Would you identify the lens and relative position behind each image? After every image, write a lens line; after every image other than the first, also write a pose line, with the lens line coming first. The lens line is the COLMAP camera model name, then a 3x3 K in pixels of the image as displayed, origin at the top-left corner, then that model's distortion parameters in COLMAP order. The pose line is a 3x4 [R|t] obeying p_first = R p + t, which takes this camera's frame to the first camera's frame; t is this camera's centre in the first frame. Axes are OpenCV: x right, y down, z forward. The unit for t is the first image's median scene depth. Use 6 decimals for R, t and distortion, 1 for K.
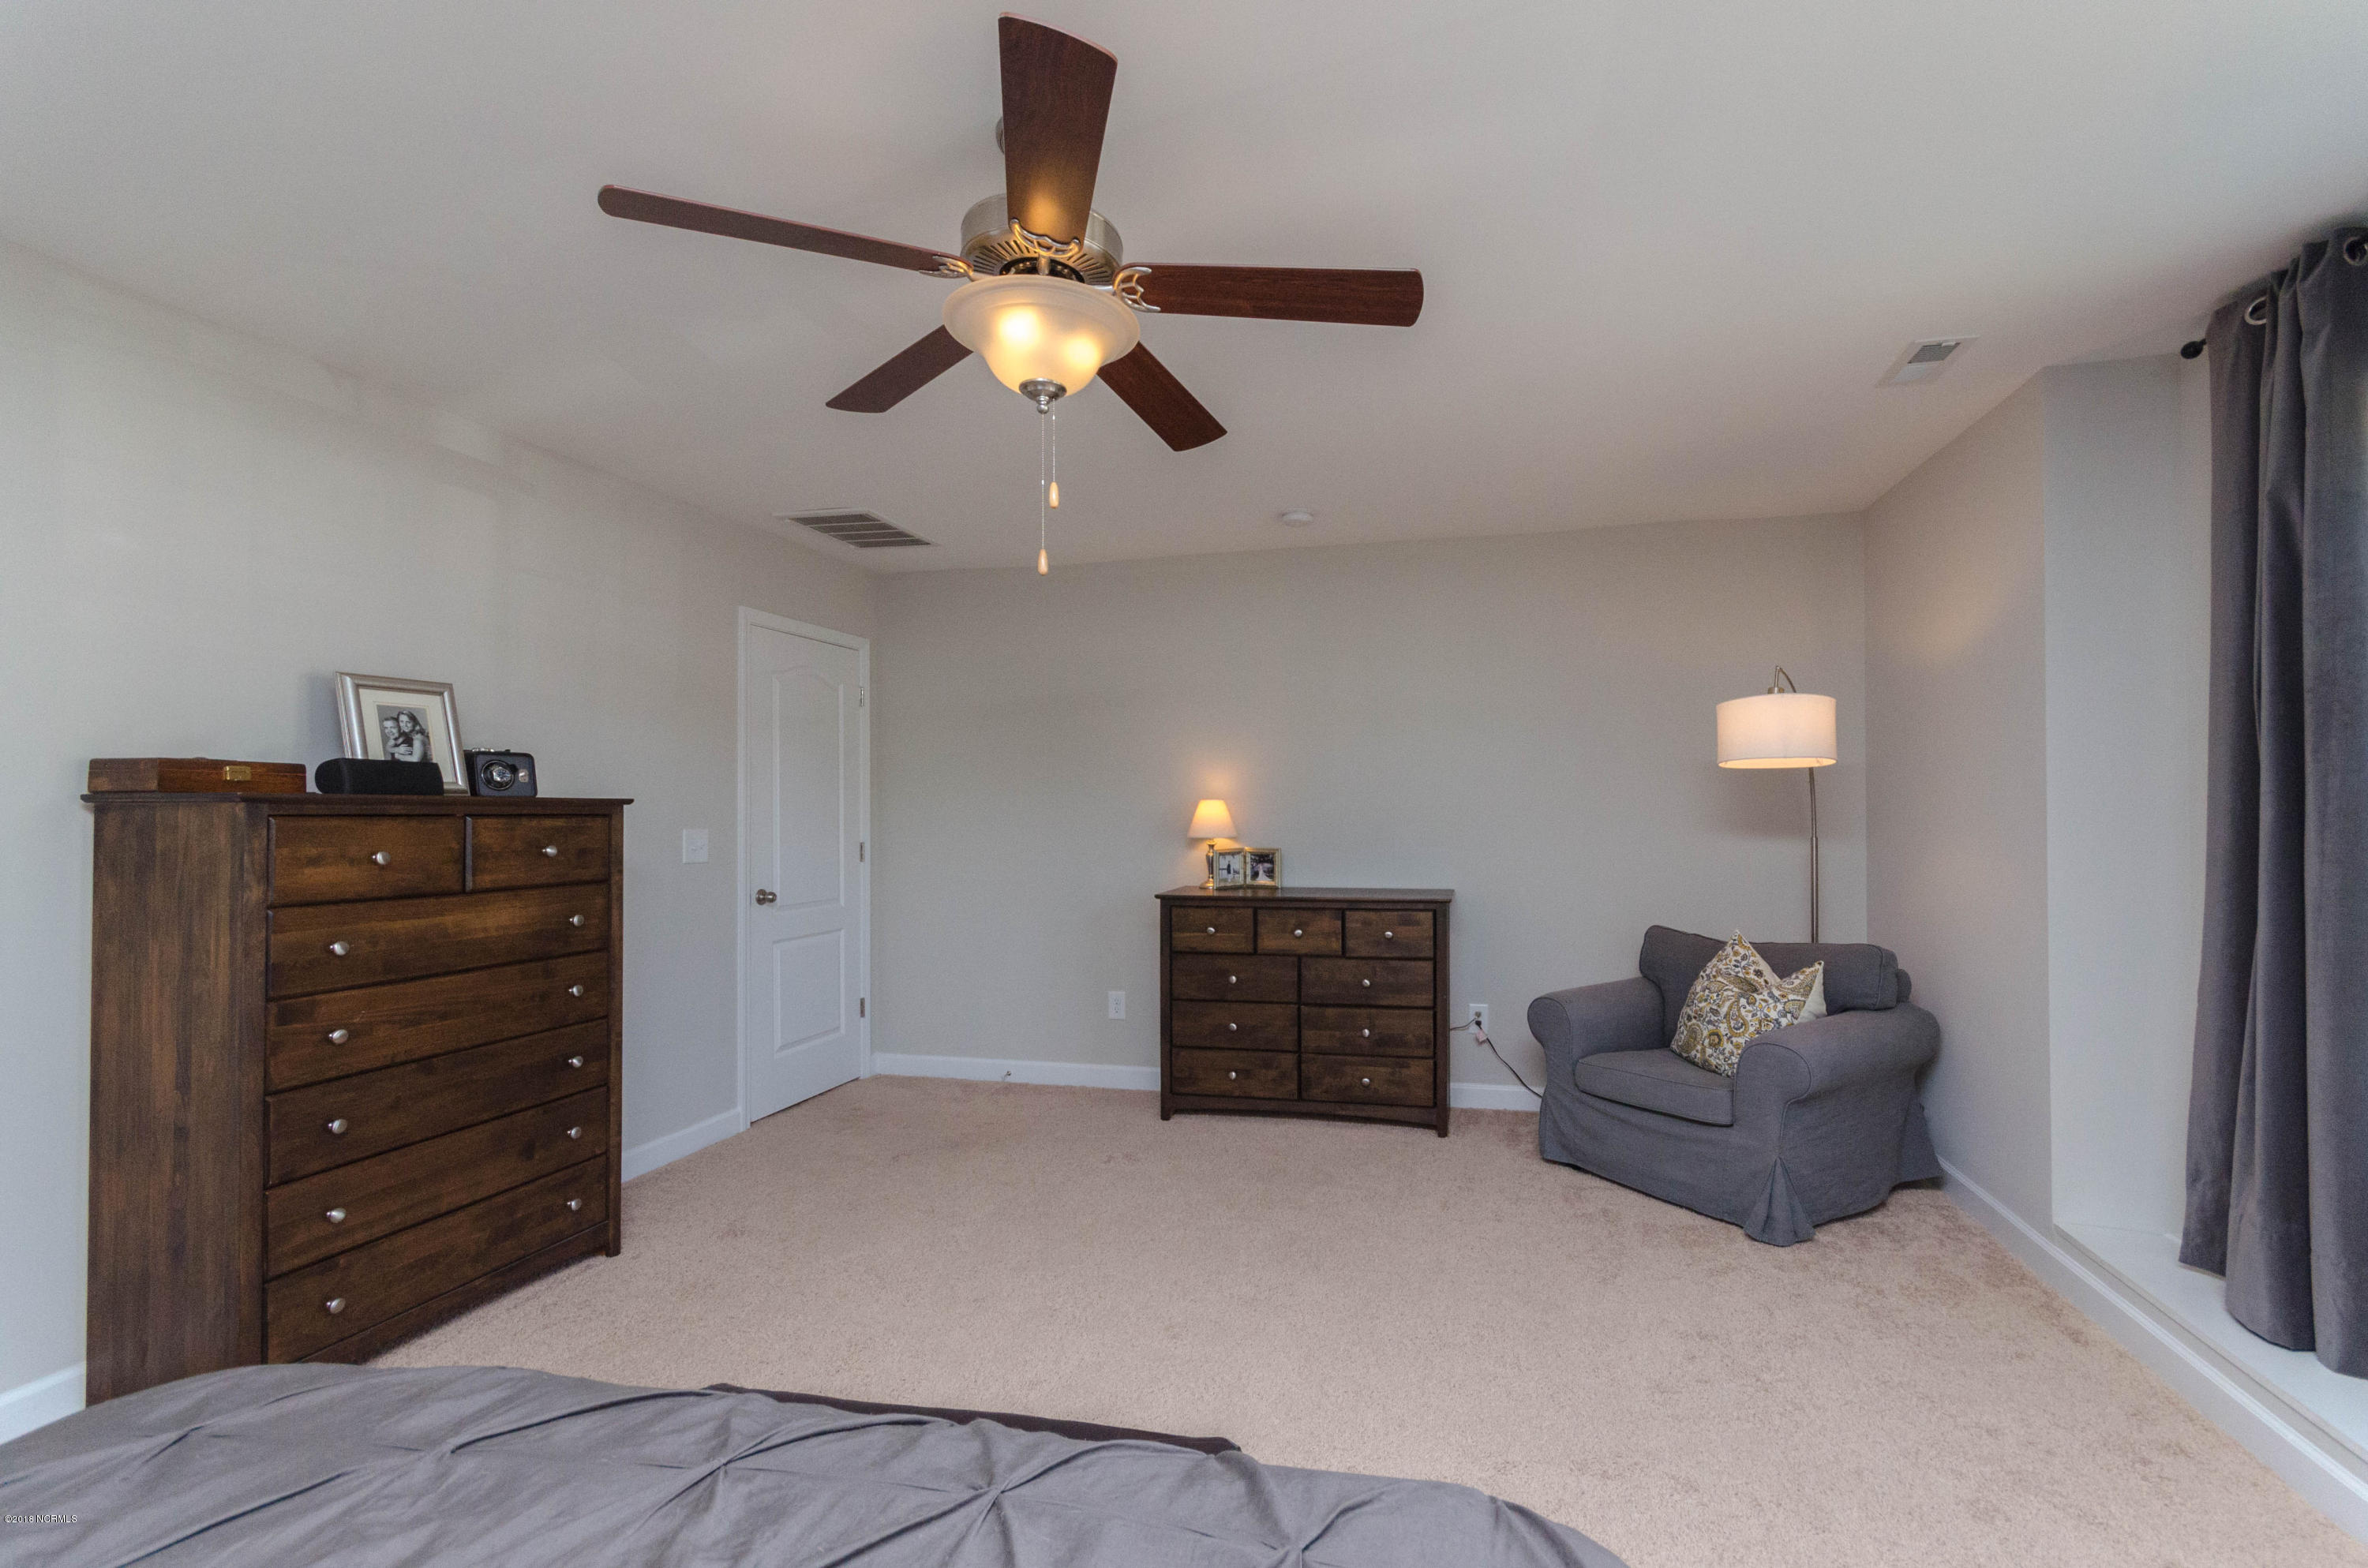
lens RADIAL K [[1049.0, 0, 1196.9], [0, 1049.0, 788.6], [0, 0, 1]] dist [0.001234, 0.000210]
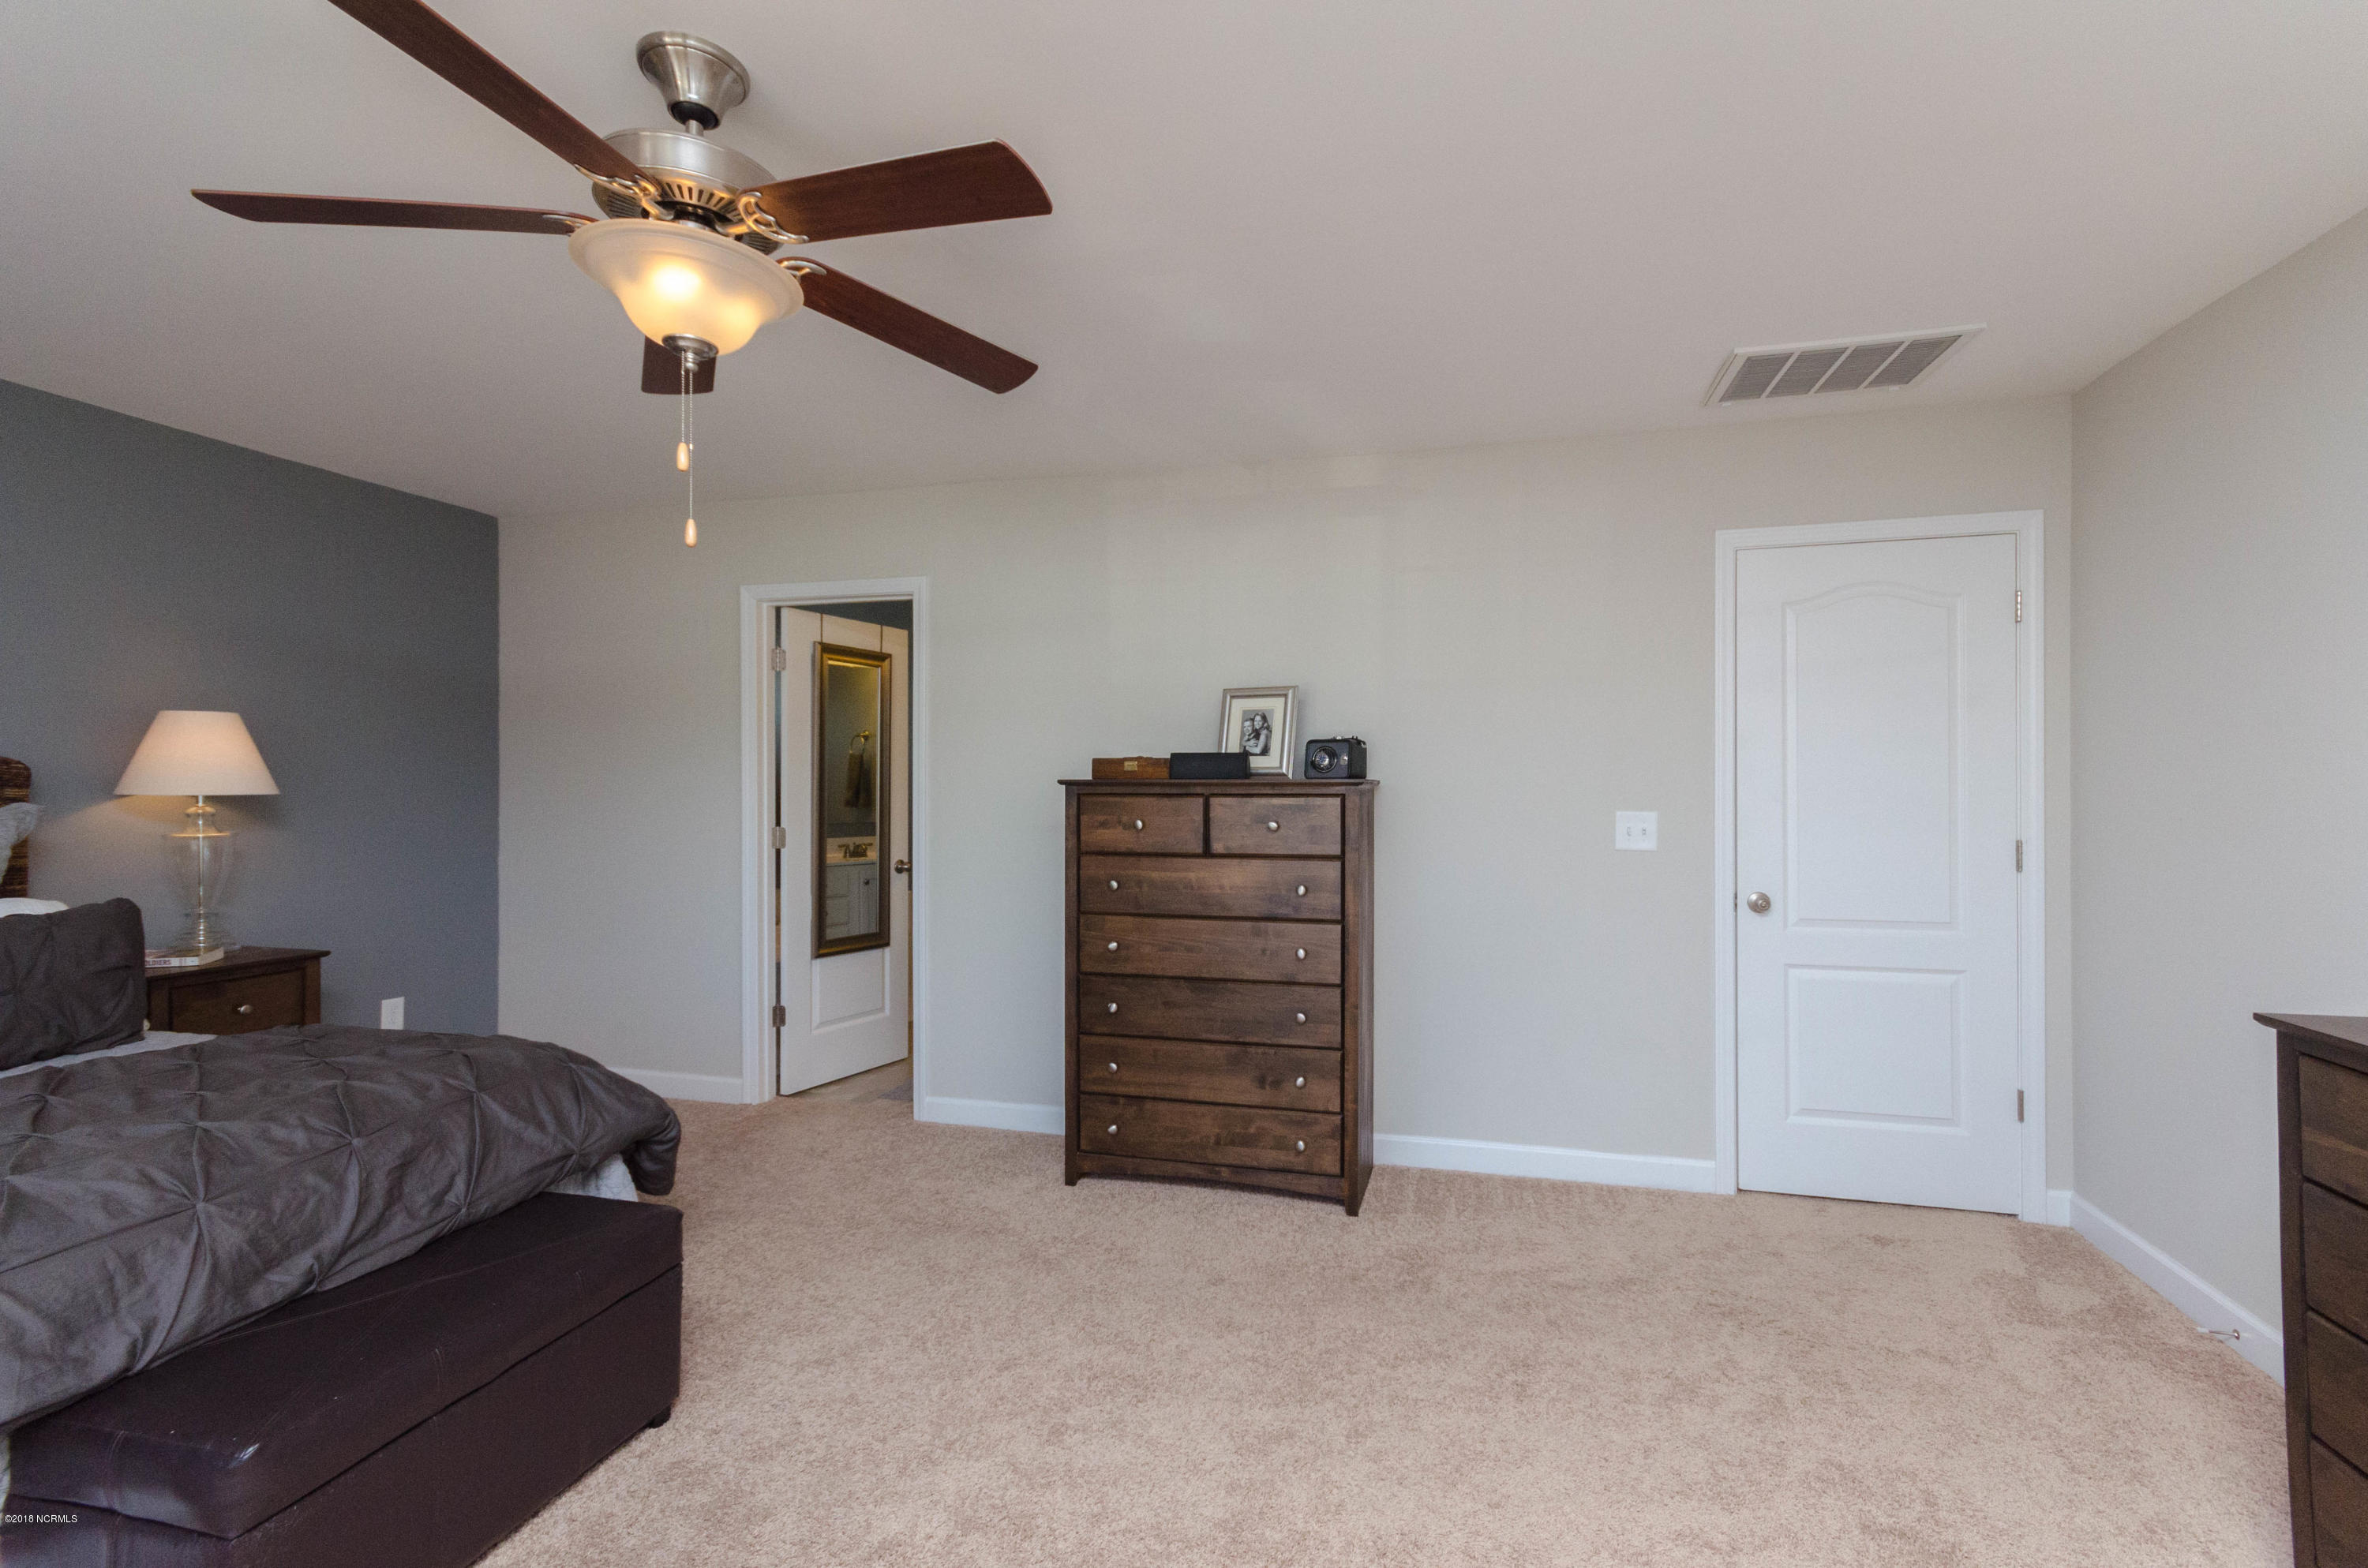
lens RADIAL K [[1013.2, 0, 1254.2], [0, 1013.2, 793.2], [0, 0, 1]] dist [0.002147, -0.000861]
pose [[0.028775, 0.009279, -0.999543, 0.570953], [0.021794, 0.999713, 0.009908, 0.014402], [0.999348, -0.022069, 0.028565, 1.123336]]
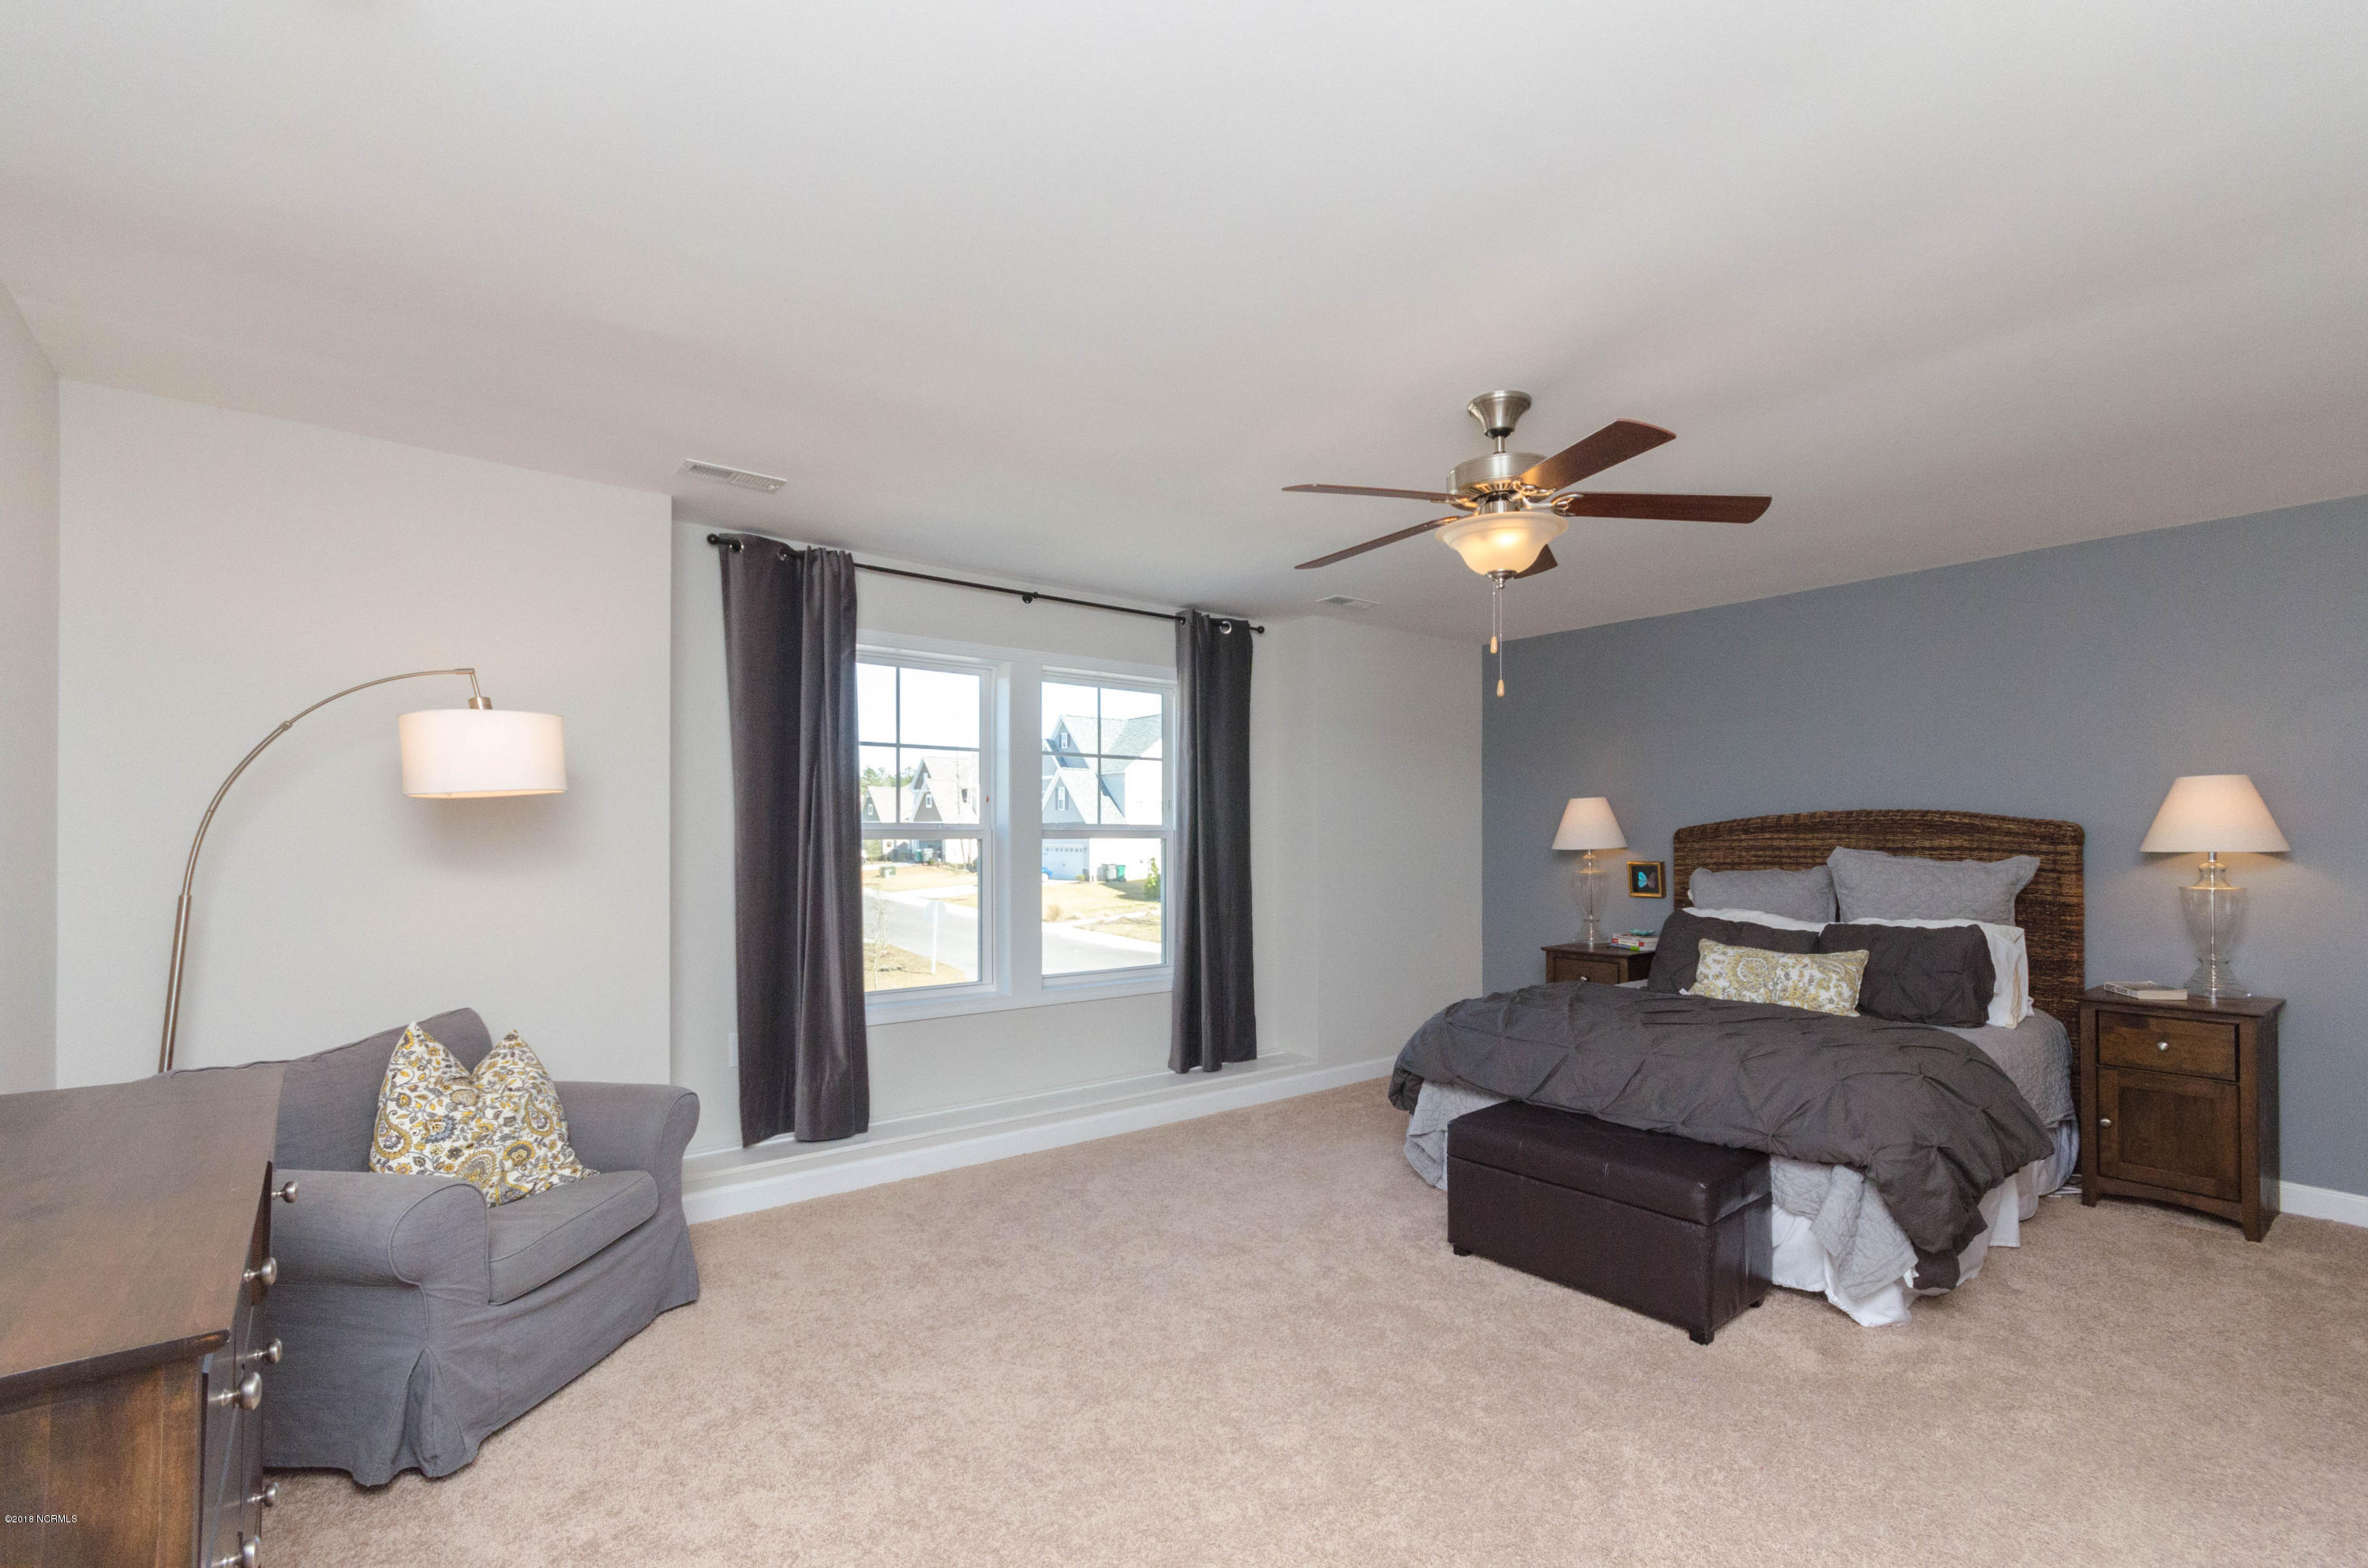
lens RADIAL K [[1039.4, 0, 1184.8], [0, 1039.4, 834.6], [0, 0, 1]] dist [0.001796, 0.000416]
pose [[-0.814213, 0.008467, 0.580504, -0.471717], [-0.009655, 0.999558, -0.028122, 0.032465], [-0.580485, -0.028502, -0.813772, 1.861245]]
